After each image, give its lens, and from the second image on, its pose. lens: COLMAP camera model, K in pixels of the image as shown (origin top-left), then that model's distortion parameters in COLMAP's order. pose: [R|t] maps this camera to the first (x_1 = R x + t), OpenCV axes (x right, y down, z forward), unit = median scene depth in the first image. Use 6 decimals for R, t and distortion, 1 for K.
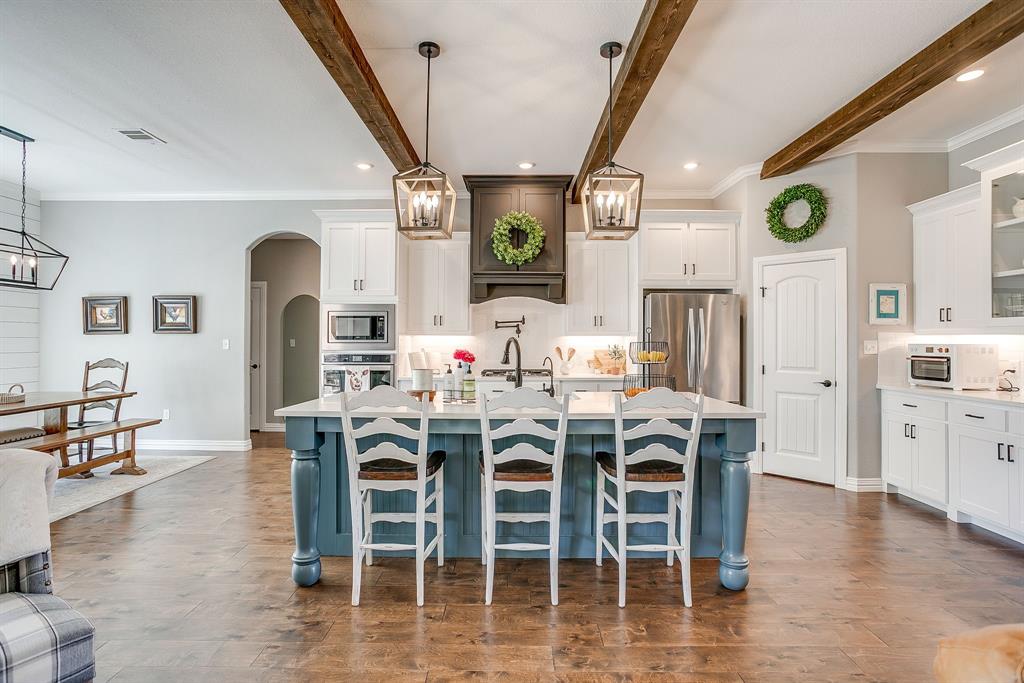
lens RADIAL K [[491.7, 0, 515.5], [0, 491.7, 339.7], [0, 0, 1]] dist [-0.015999, 0.001449]
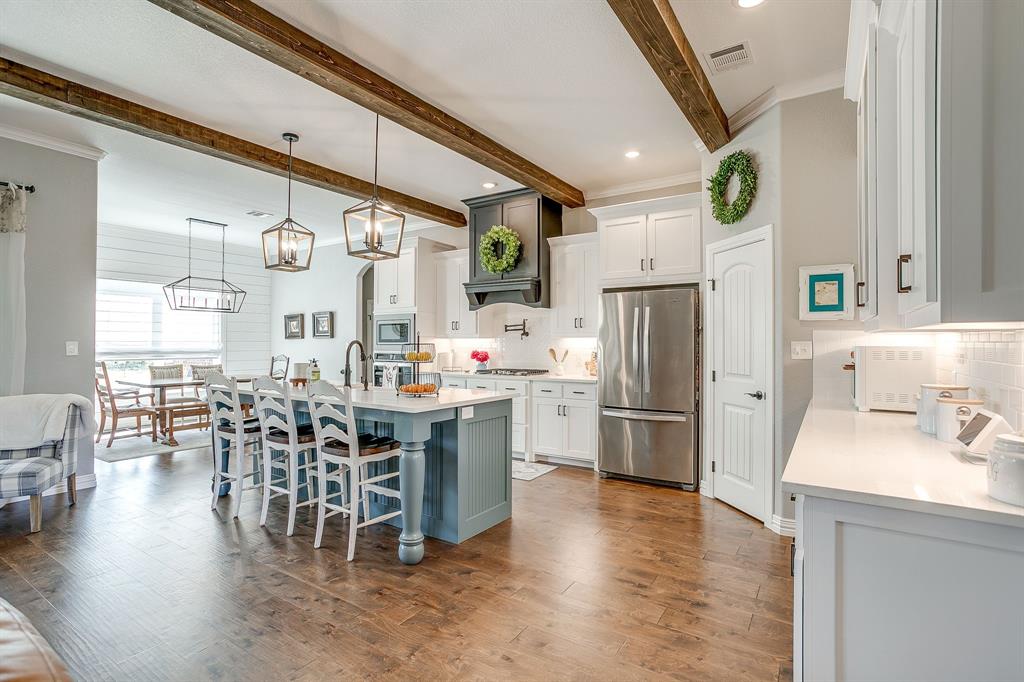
lens RADIAL K [[491.7, 0, 510.4], [0, 491.7, 340.5], [0, 0, 1]] dist [-0.015999, 0.001449]
pose [[0.837262, -0.004162, -0.546786, 0.639634], [0.002197, 0.999989, -0.004247, 0.002041], [0.546797, 0.002355, 0.837262, 0.087923]]
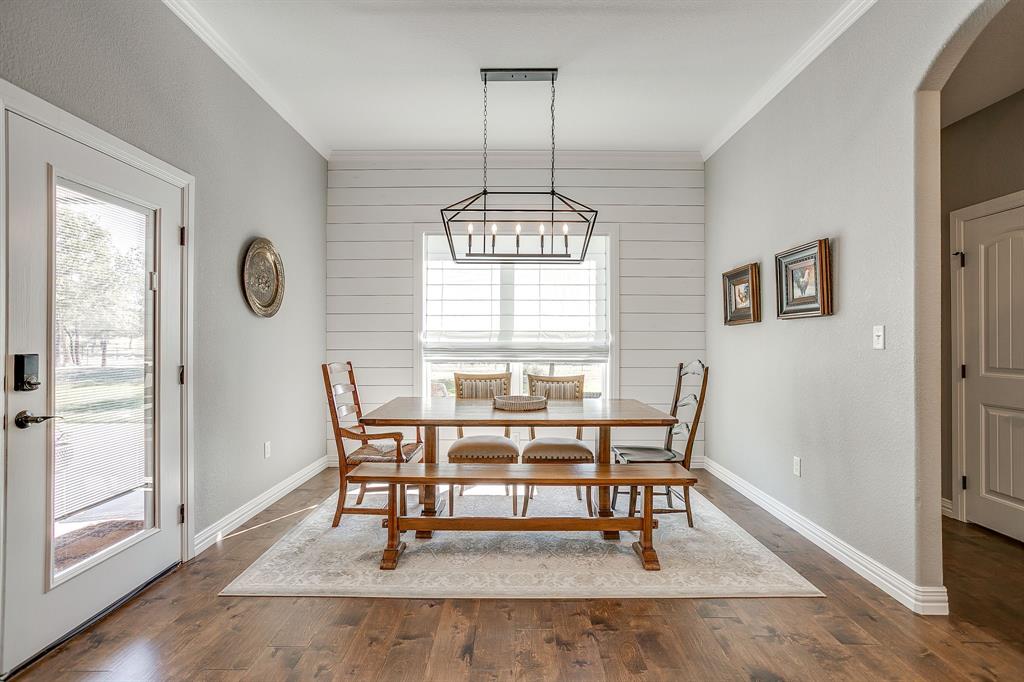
lens RADIAL K [[491.7, 0, 512.0], [0, 491.7, 333.7], [0, 0, 1]] dist [-0.015999, 0.001449]
pose [[-0.002335, -0.017690, -0.999841, -0.188848], [-0.004968, 0.999831, -0.017678, 0.016971], [0.999985, 0.004926, -0.002423, 0.767374]]
